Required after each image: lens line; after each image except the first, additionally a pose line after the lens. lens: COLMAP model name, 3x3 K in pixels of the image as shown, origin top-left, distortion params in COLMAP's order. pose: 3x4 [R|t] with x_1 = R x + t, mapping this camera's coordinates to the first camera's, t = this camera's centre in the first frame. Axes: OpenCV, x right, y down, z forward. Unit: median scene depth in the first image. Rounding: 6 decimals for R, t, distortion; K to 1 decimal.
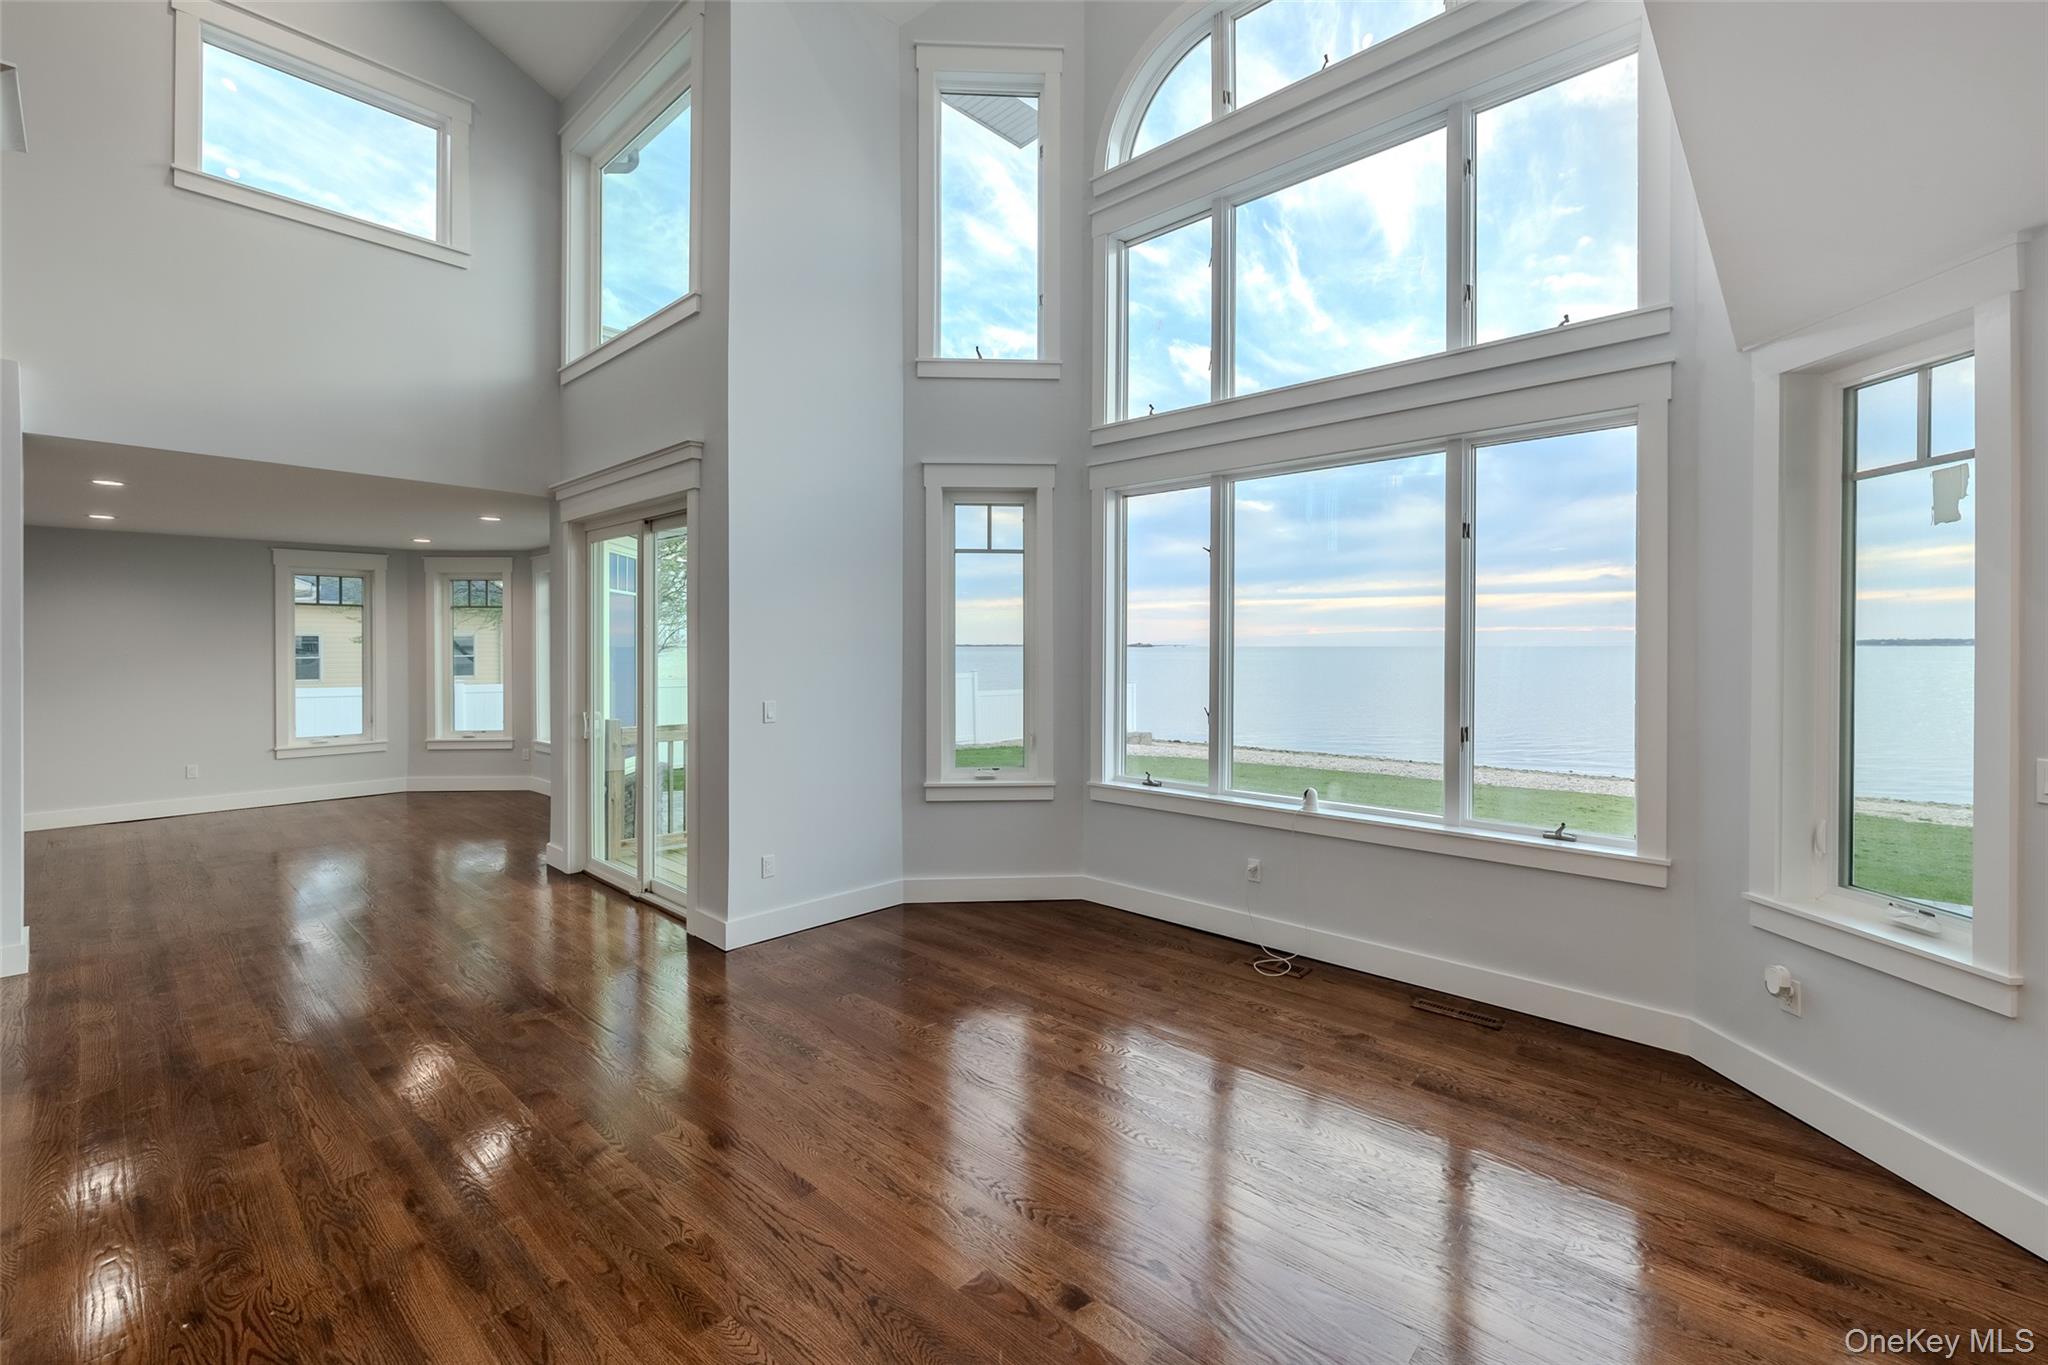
lens RADIAL K [[849.5, 0, 1032.1], [0, 849.5, 650.2], [0, 0, 1]] dist [-0.010376, -0.000541]
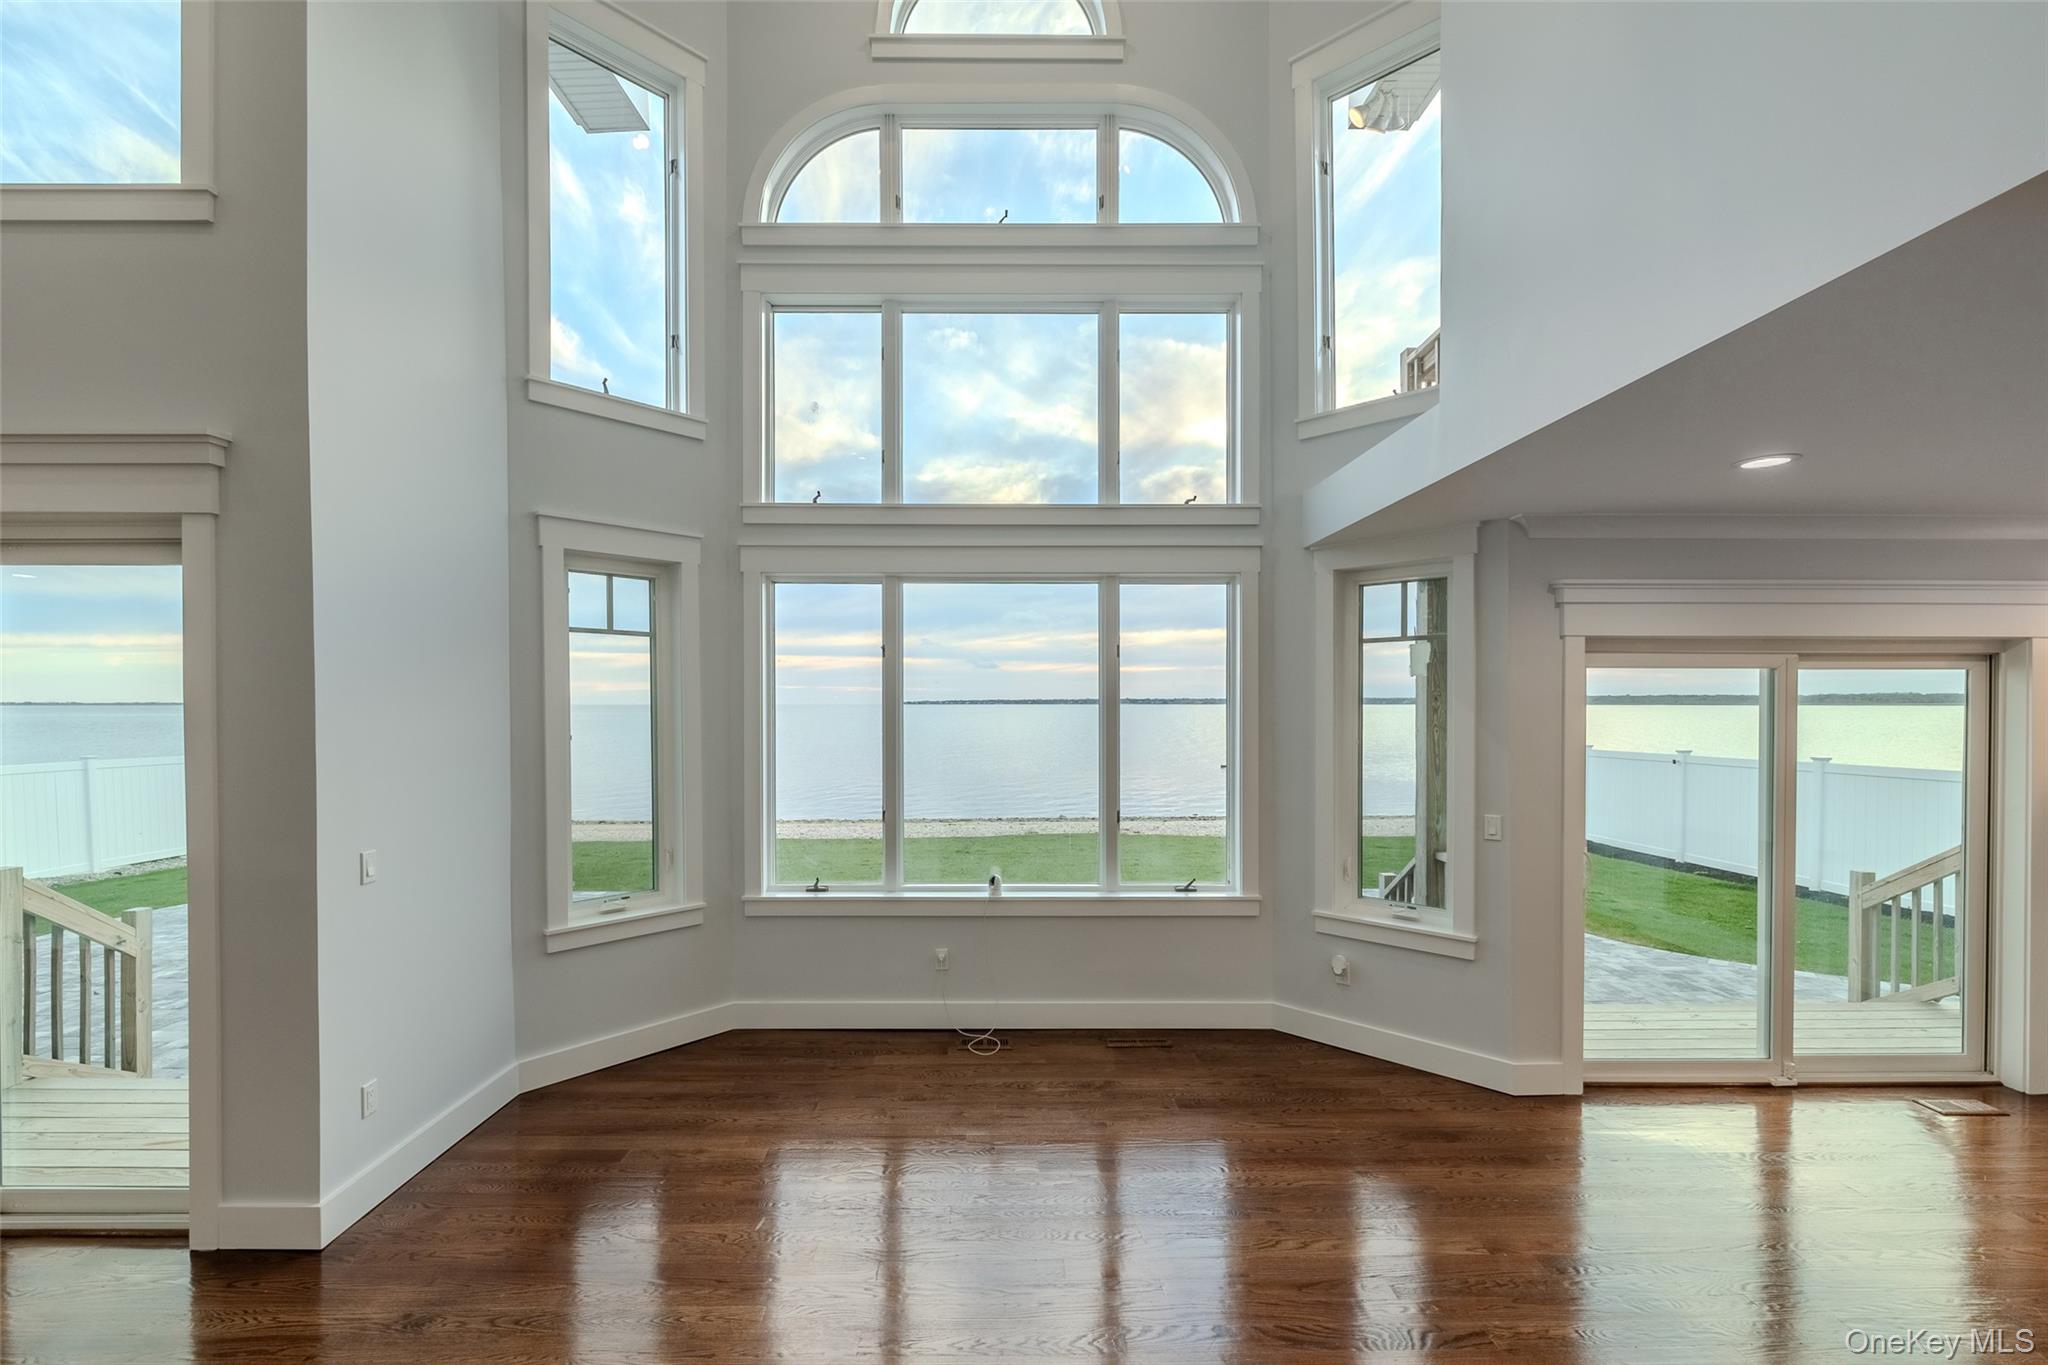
lens RADIAL K [[869.9, 0, 1002.1], [0, 869.9, 707.4], [0, 0, 1]] dist [-0.004150, 0.002667]
pose [[0.731651, -0.003004, 0.681672, -0.400007], [0.002404, 0.999995, 0.001827, -0.051884], [-0.681675, 0.000302, 0.731655, 0.156056]]
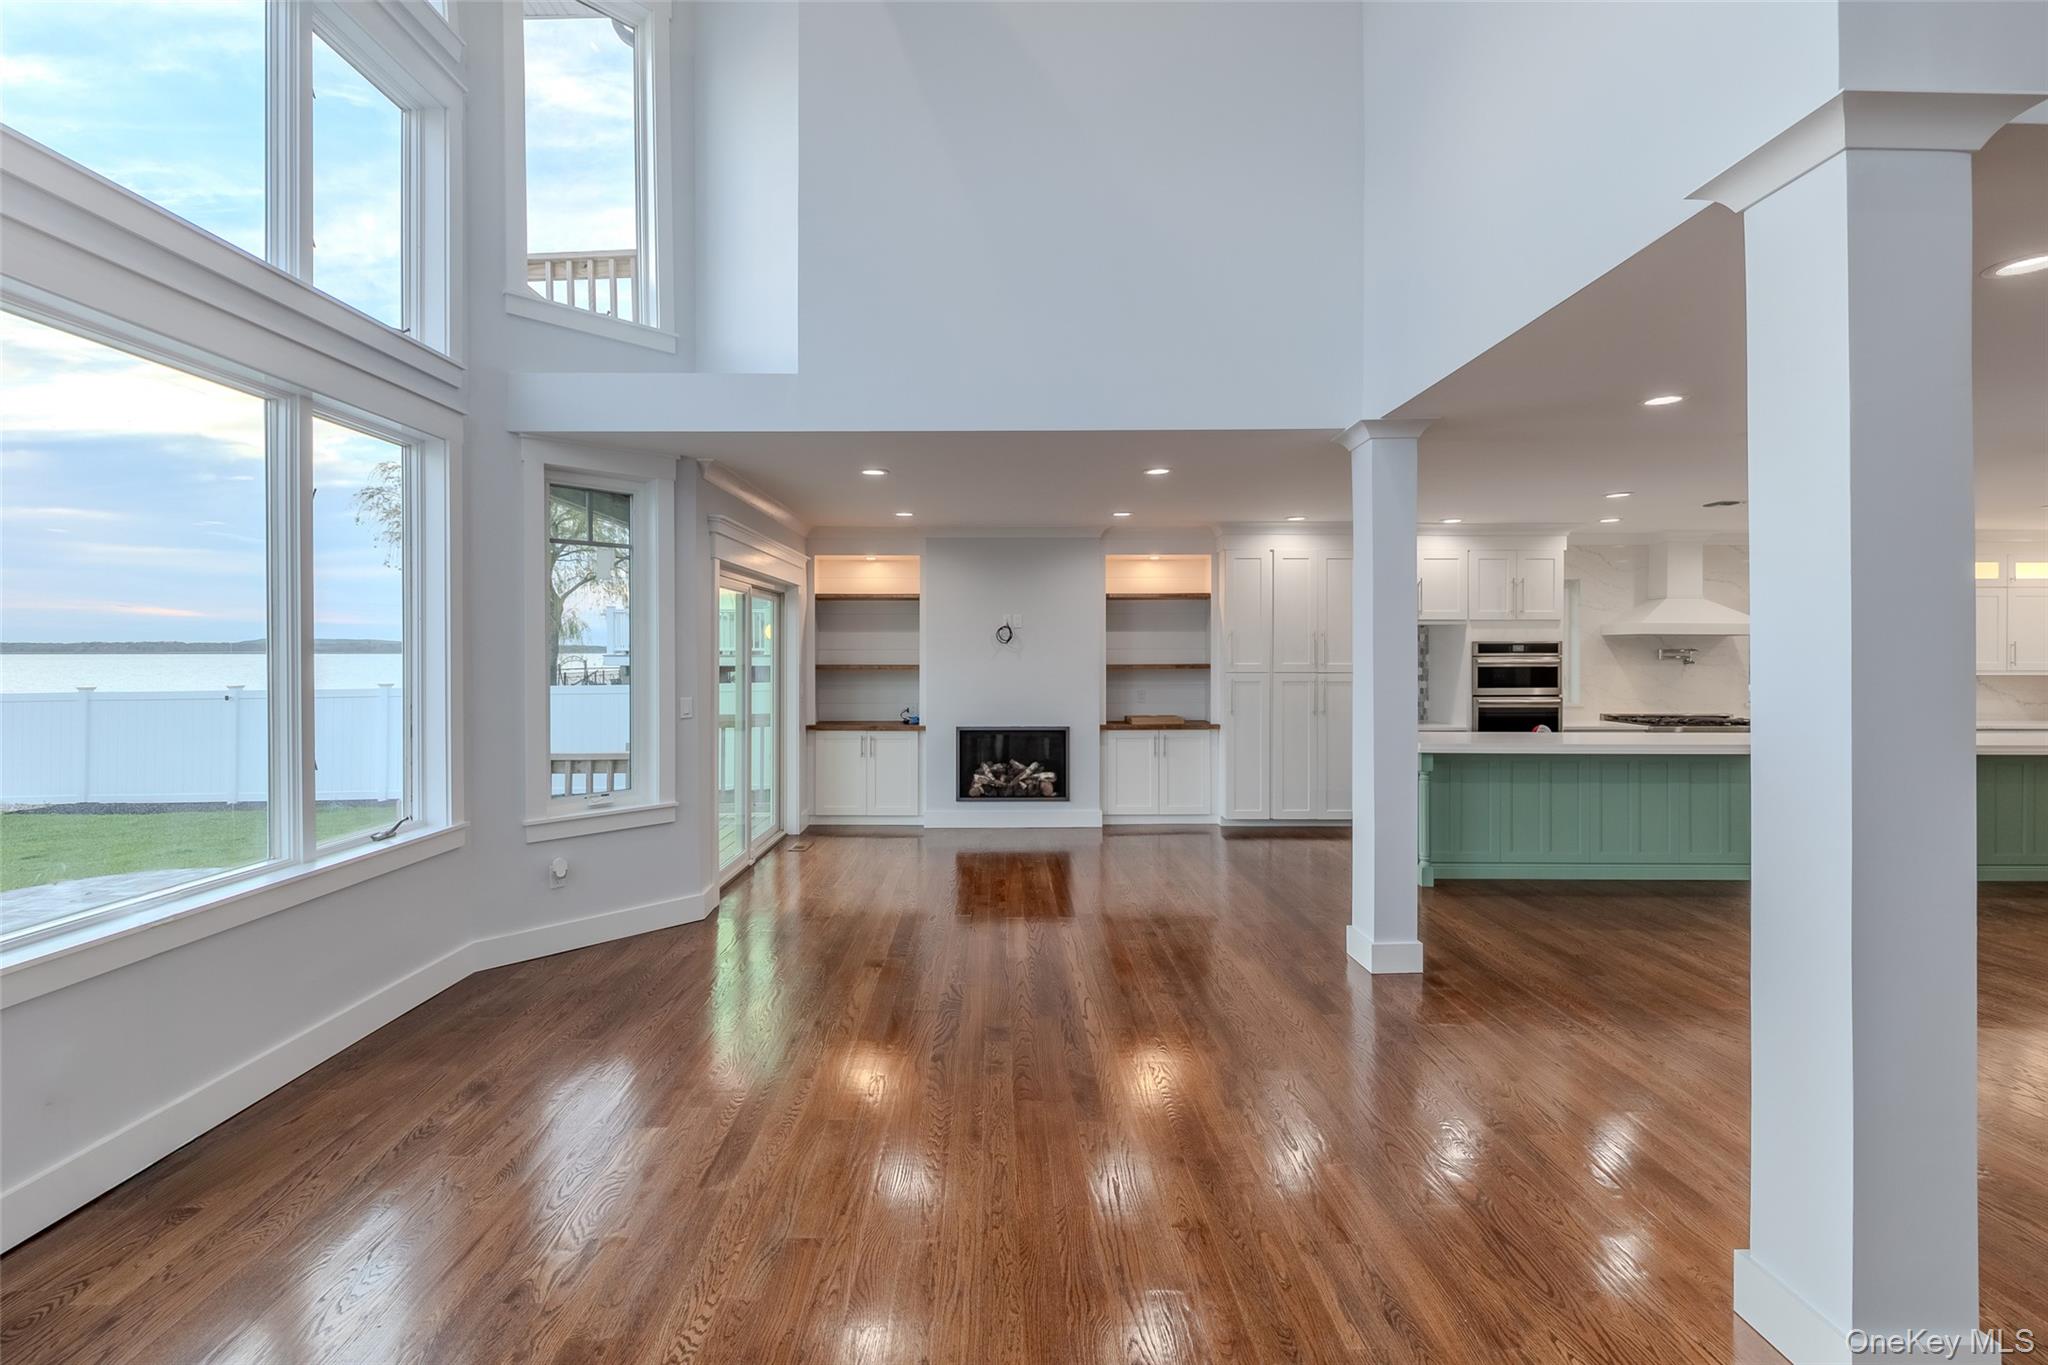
lens RADIAL K [[869.9, 0, 1006.9], [0, 869.9, 650.1], [0, 0, 1]] dist [-0.004150, 0.002667]
pose [[-0.678279, 0.002617, 0.734800, -0.497051], [0.004348, 0.999990, 0.000452, 0.002155], [-0.734792, 0.003501, -0.678284, 0.899293]]
